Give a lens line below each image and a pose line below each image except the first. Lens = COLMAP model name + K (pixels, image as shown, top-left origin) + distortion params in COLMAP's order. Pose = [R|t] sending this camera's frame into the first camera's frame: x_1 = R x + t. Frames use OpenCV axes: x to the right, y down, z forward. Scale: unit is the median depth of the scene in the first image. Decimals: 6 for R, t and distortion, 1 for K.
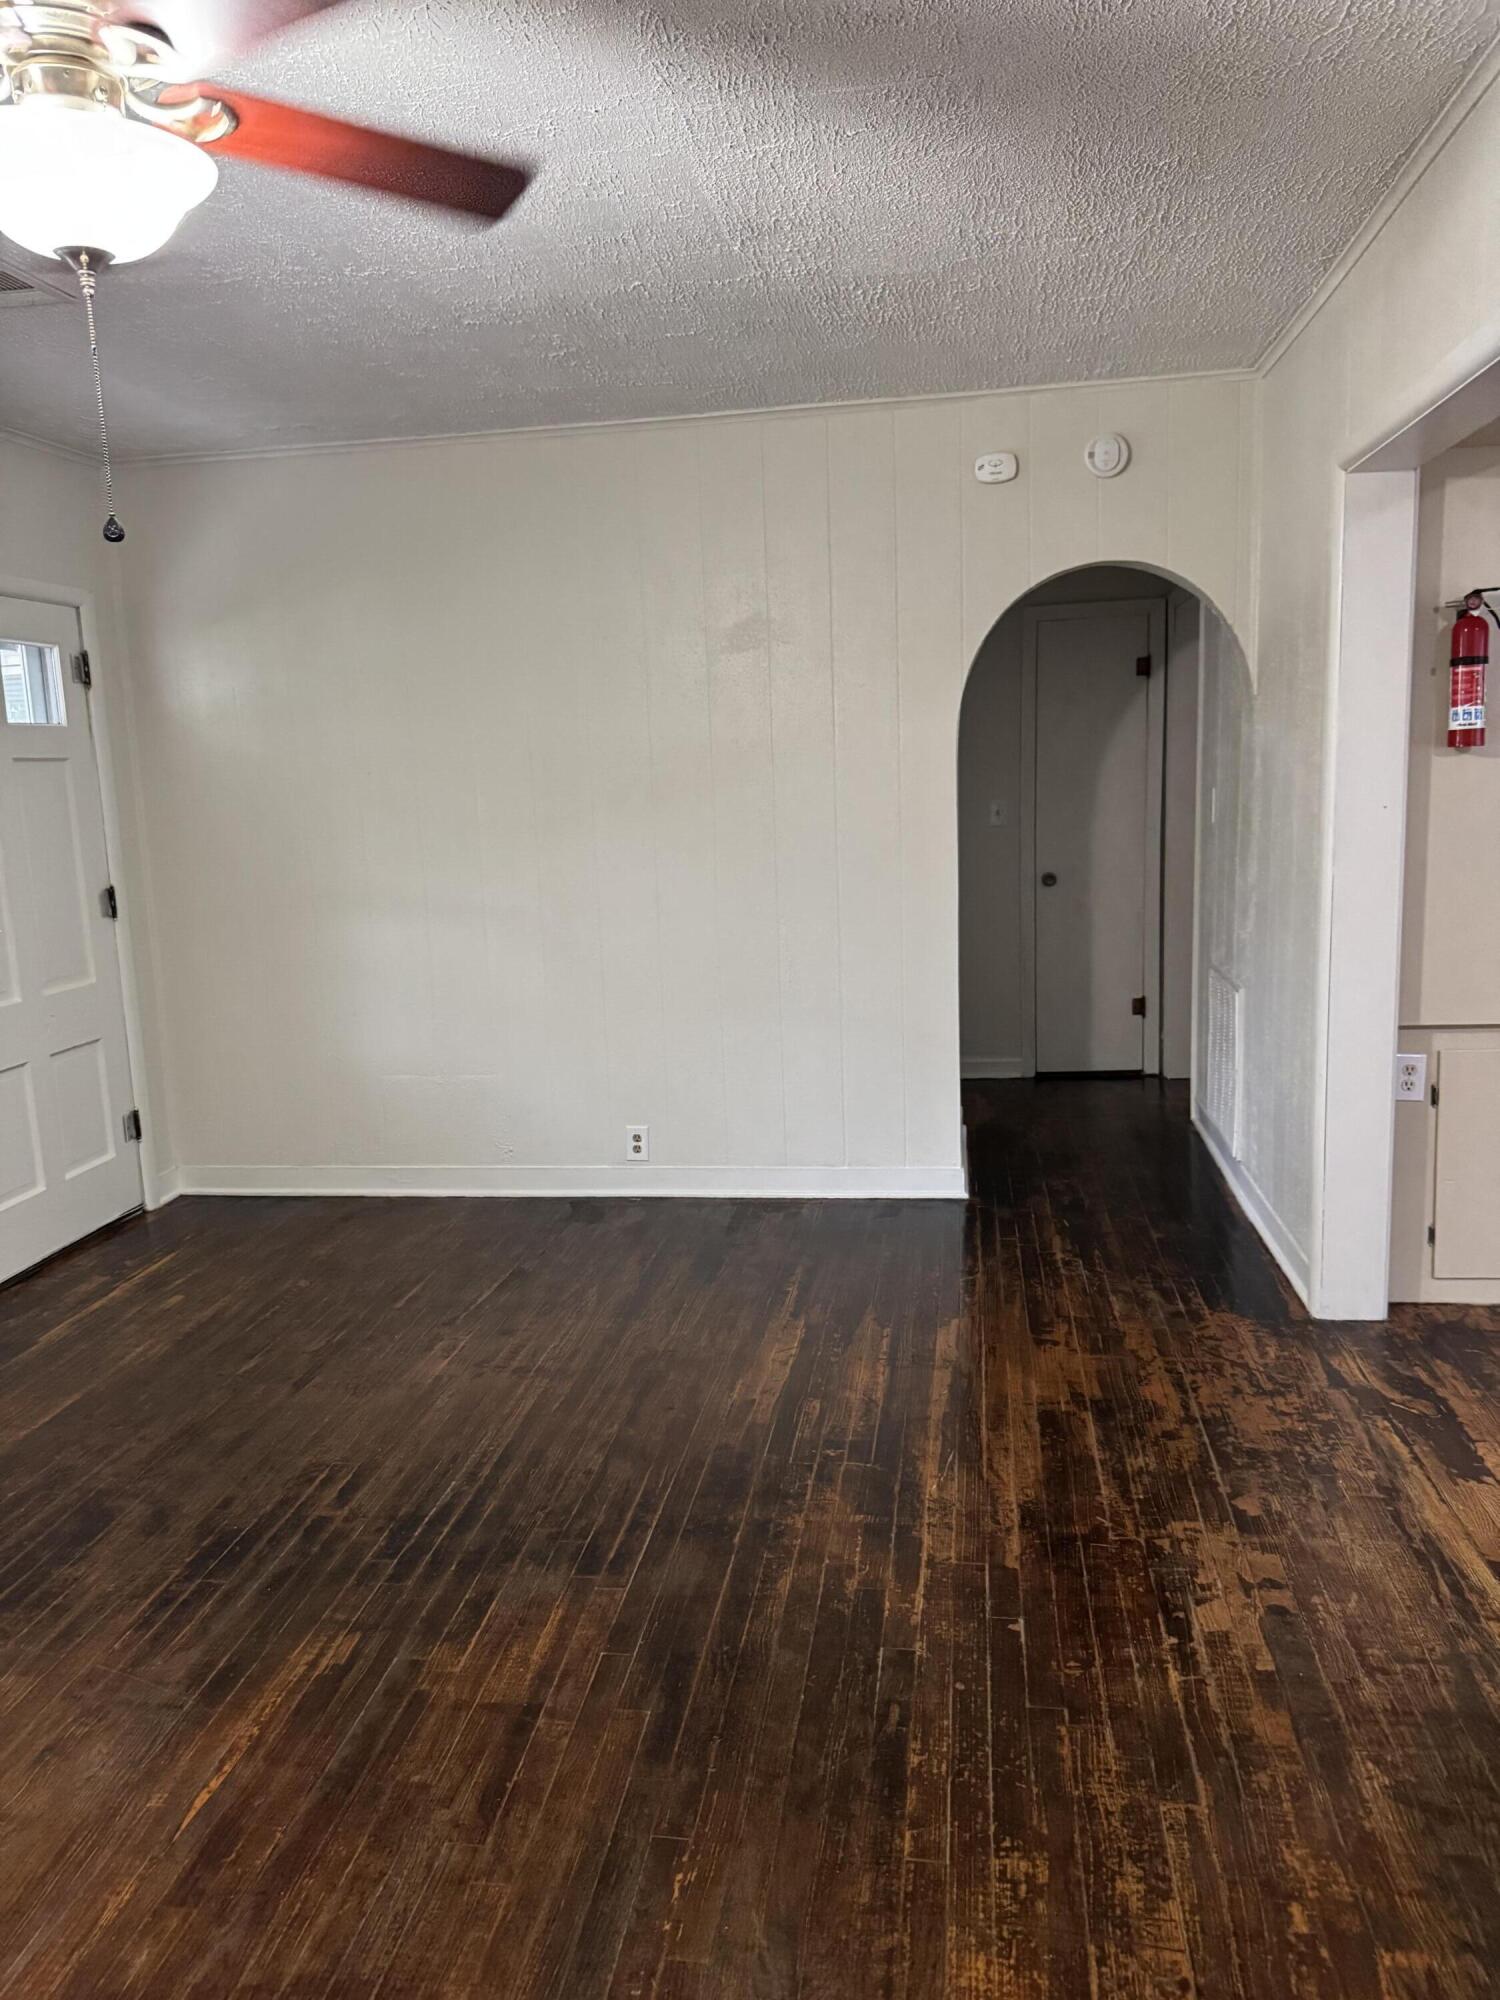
lens RADIAL K [[1410.0, 0, 754.3], [0, 1410.0, 1010.7], [0, 0, 1]] dist [0.059568, -0.082121]
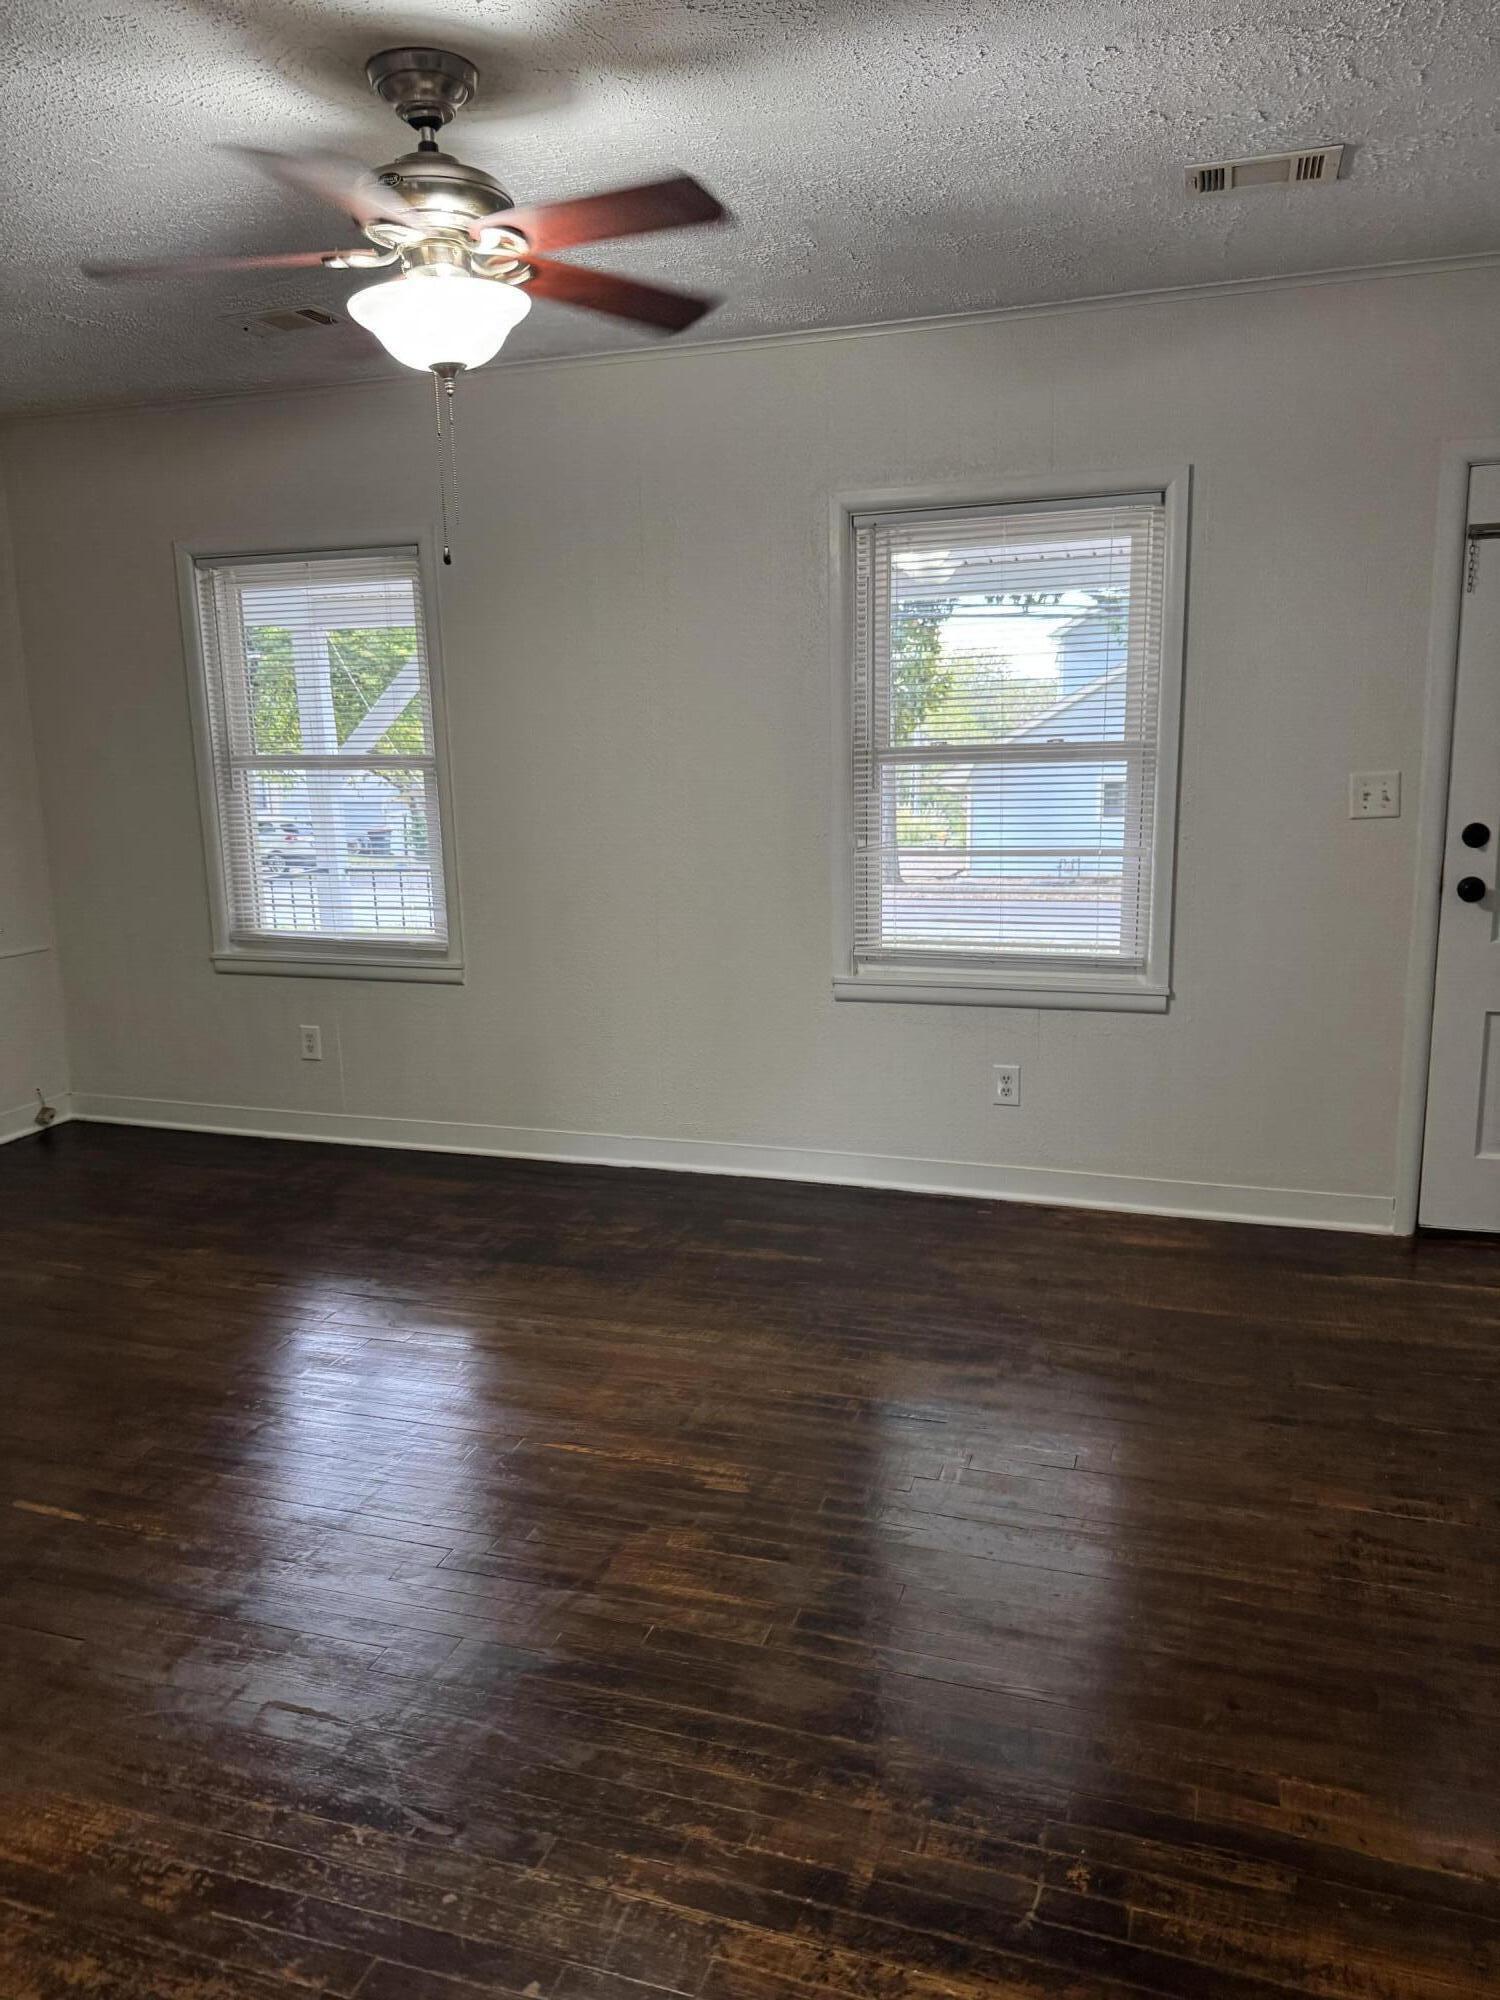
lens RADIAL K [[1410.0, 0, 744.8], [0, 1410.0, 994.2], [0, 0, 1]] dist [0.059568, -0.082121]
pose [[-0.165753, 0.231241, -0.958673, 0.657232], [-0.139351, 0.956874, 0.254901, -0.205962], [0.976272, 0.175842, -0.126382, 1.005090]]
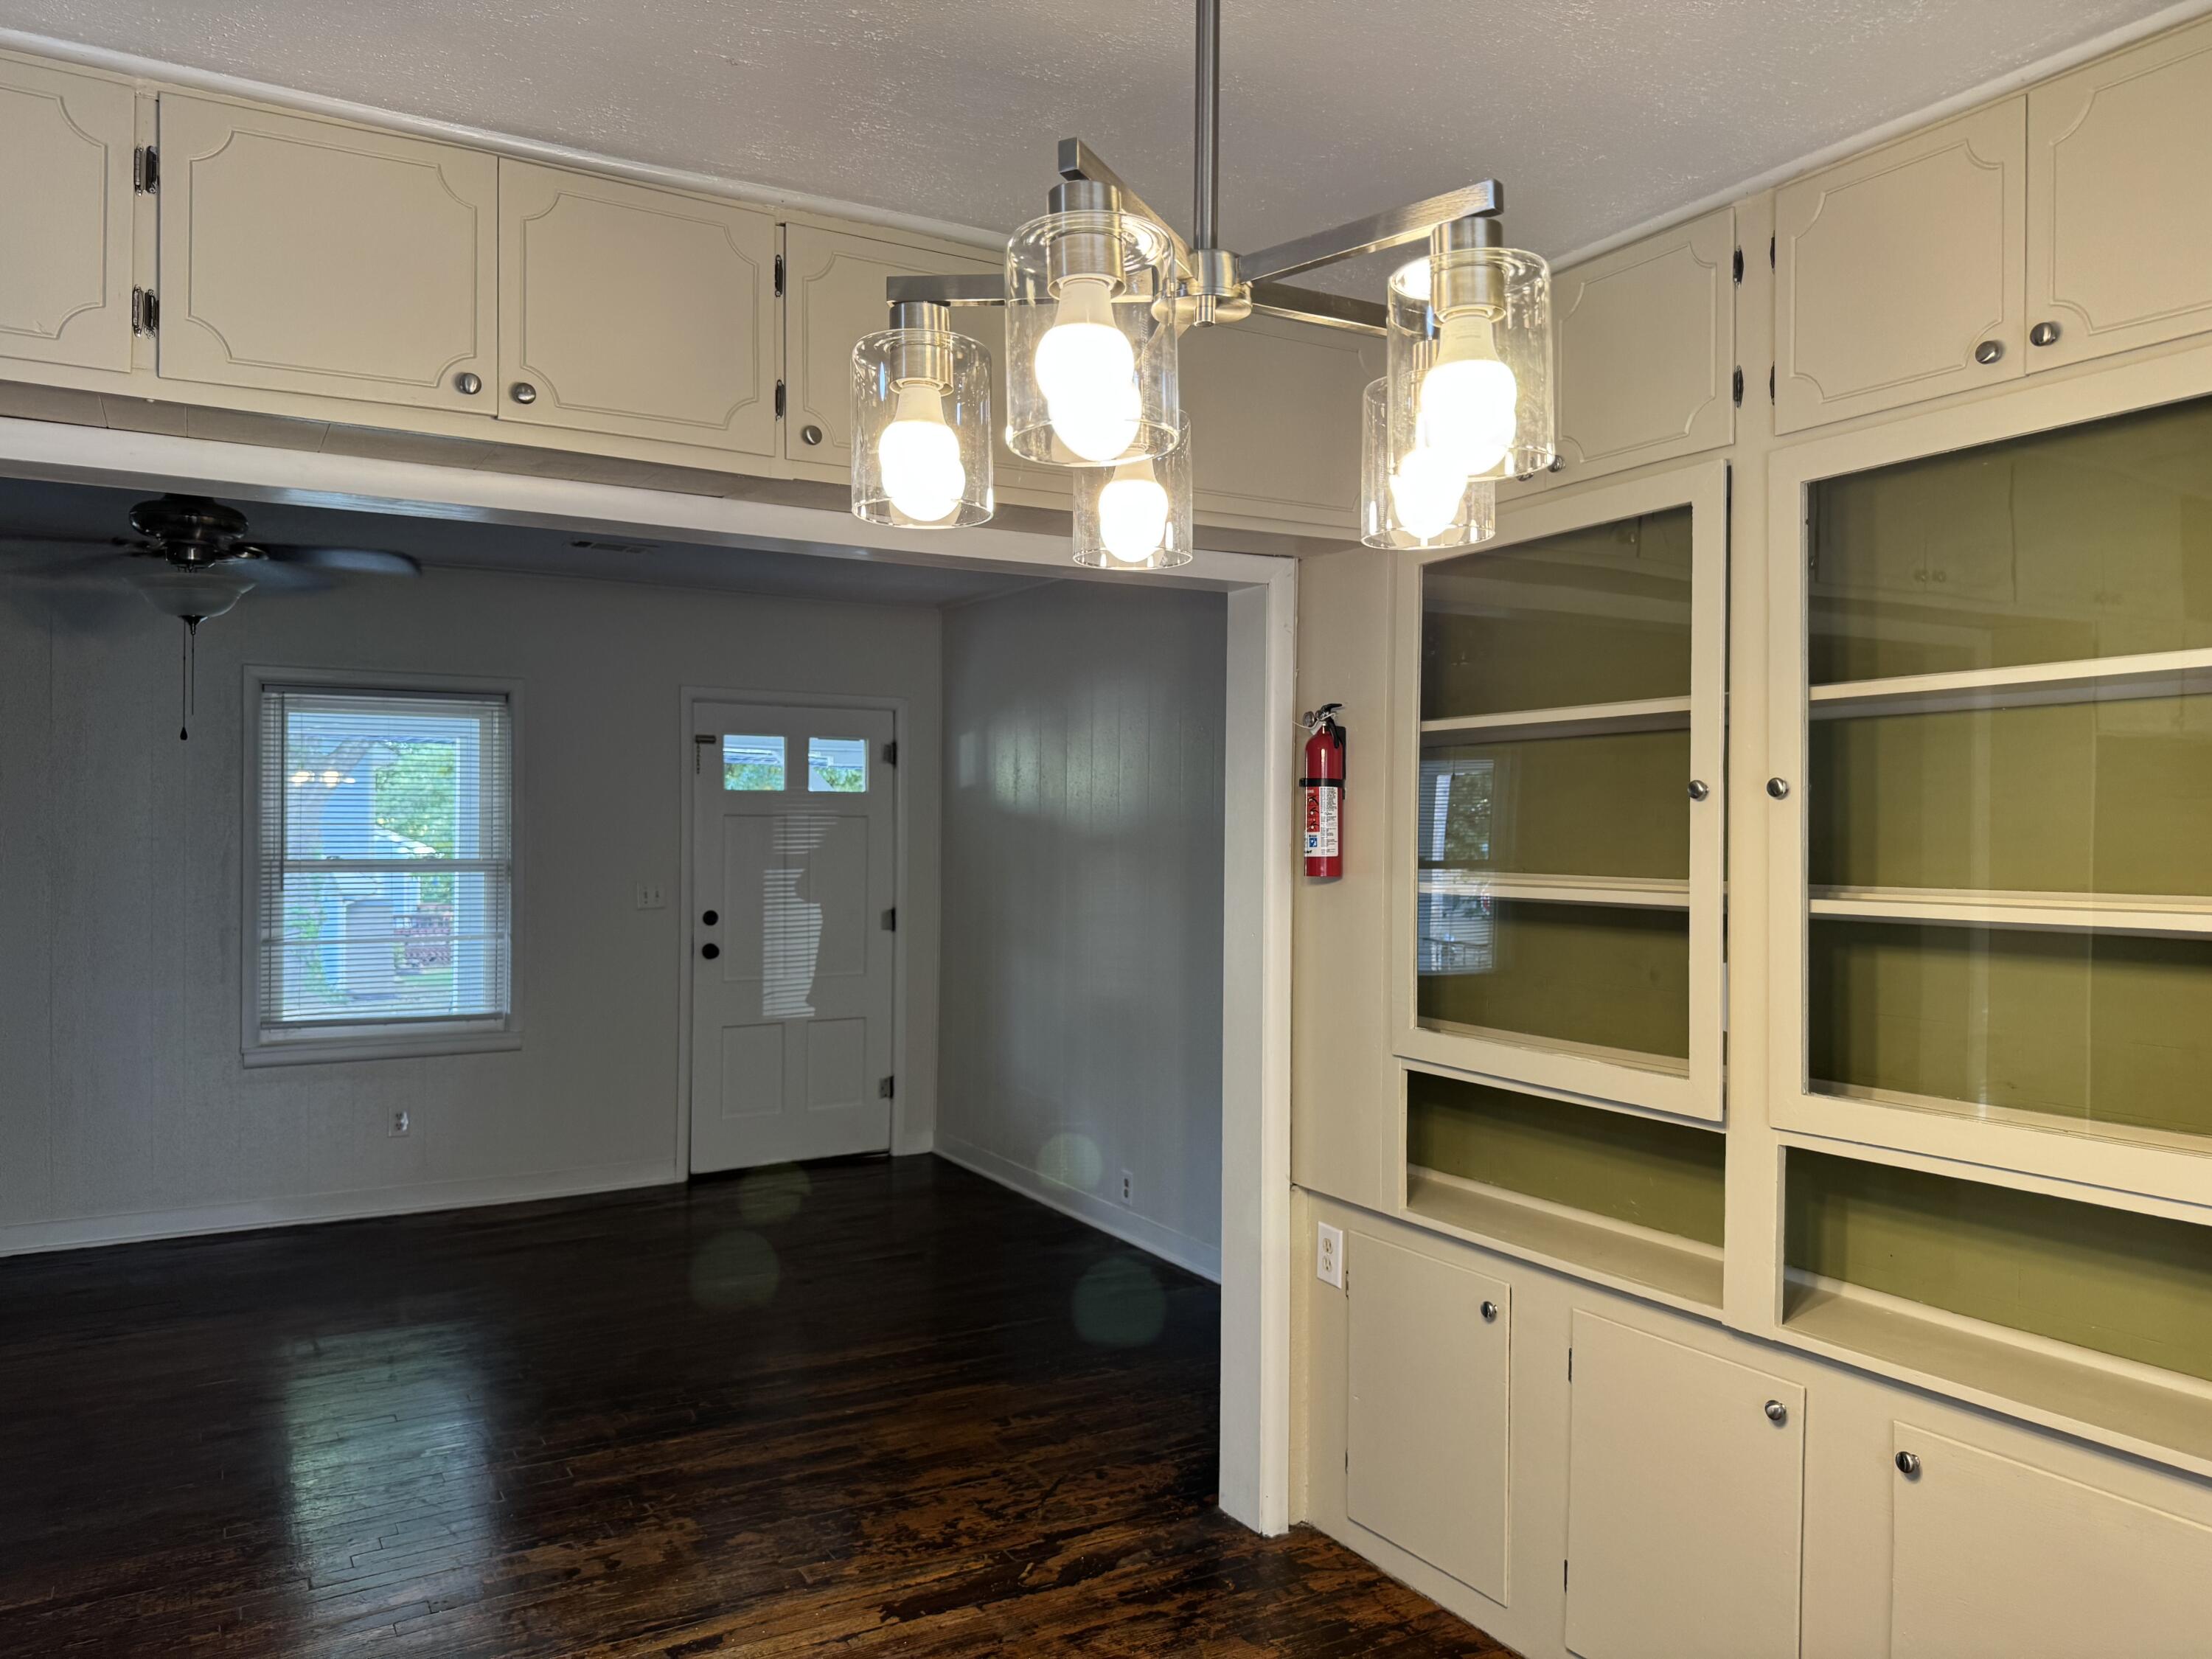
lens RADIAL K [[1559.5, 0, 1083.9], [0, 1559.5, 817.2], [0, 0, 1]] dist [0.059568, -0.082121]
pose [[0.625168, 0.040780, -0.779424, 1.507180], [-0.162164, 0.983628, -0.078606, -0.156657], [0.763458, 0.175537, 0.621546, 0.358066]]
